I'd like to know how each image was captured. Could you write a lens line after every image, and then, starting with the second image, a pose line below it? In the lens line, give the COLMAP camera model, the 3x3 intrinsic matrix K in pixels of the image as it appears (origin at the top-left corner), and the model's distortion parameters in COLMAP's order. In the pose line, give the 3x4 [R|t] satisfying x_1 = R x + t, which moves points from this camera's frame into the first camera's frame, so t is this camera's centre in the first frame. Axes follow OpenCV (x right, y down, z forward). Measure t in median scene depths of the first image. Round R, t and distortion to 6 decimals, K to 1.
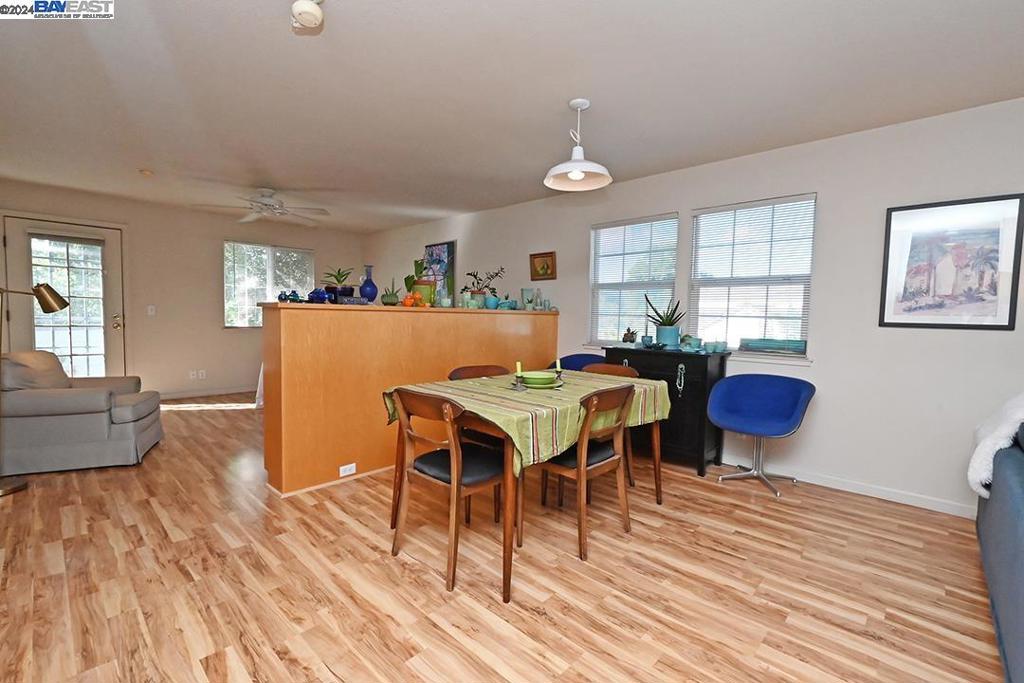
lens RADIAL K [[448.8, 0, 506.2], [0, 448.8, 347.0], [0, 0, 1]] dist [-0.002260, 0.000577]
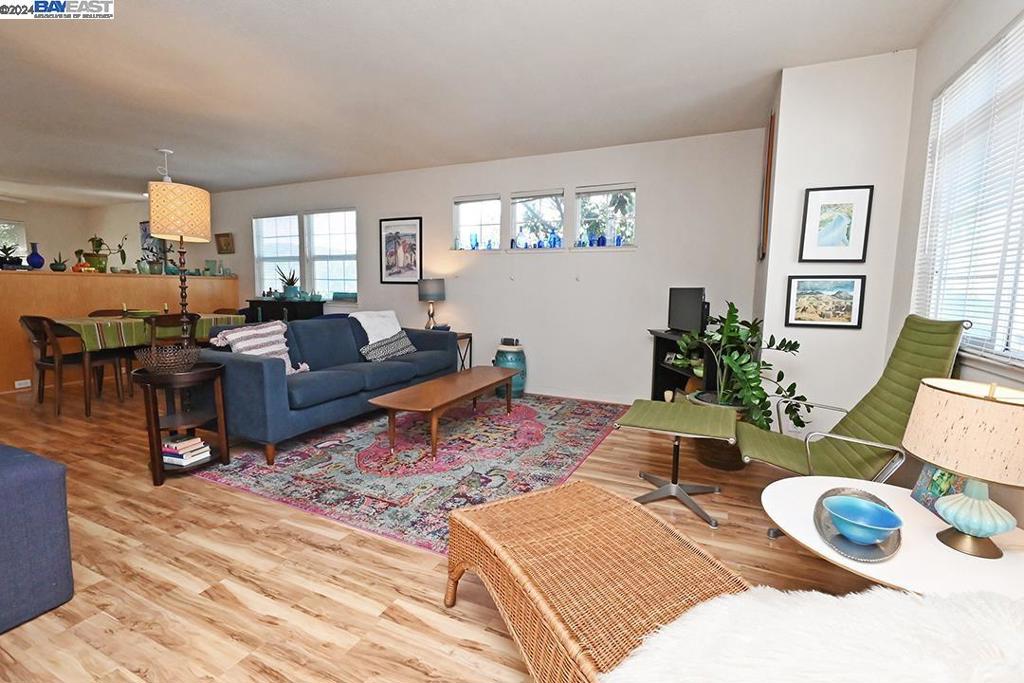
lens RADIAL K [[448.8, 0, 521.0], [0, 448.8, 334.3], [0, 0, 1]] dist [-0.002260, 0.000577]
pose [[0.937468, -0.047218, 0.344853, 0.559670], [0.032850, 0.998336, 0.047394, 0.072550], [-0.346517, -0.033102, 0.937459, -0.723913]]
